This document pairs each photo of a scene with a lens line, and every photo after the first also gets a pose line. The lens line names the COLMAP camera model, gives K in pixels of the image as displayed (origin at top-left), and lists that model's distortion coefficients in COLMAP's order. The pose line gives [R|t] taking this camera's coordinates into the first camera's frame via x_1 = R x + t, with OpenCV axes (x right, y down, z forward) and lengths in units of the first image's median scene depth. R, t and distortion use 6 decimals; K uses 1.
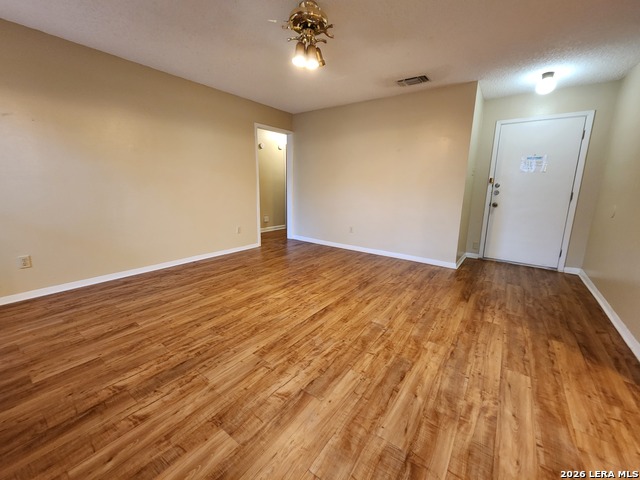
lens RADIAL K [[261.0, 0, 326.1], [0, 261.0, 235.7], [0, 0, 1]] dist [0.003596, -0.002186]
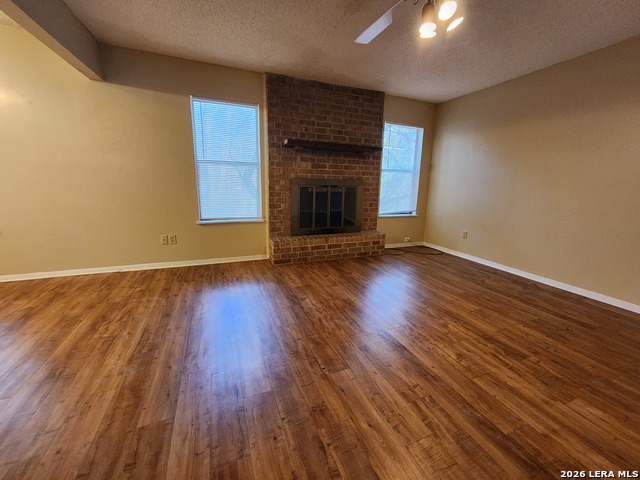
lens RADIAL K [[261.0, 0, 326.1], [0, 261.0, 235.7], [0, 0, 1]] dist [0.003596, -0.002186]
pose [[-0.527113, 0.138374, -0.838454, 0.664161], [-0.197546, 0.939672, 0.279270, -0.175445], [0.826516, 0.312840, -0.467978, 1.030212]]
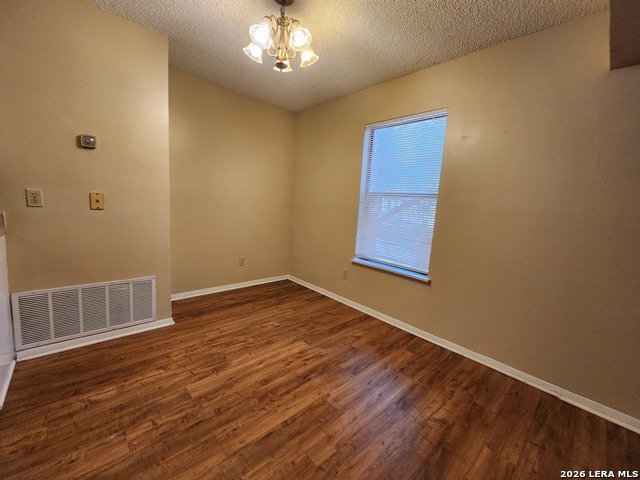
lens RADIAL K [[261.0, 0, 326.1], [0, 261.0, 235.7], [0, 0, 1]] dist [0.003596, -0.002186]
pose [[-0.976857, -0.107349, 0.185002, 0.687040], [-0.044844, 0.948499, 0.313589, -0.079333], [-0.209137, 0.298035, -0.931363, 0.345412]]
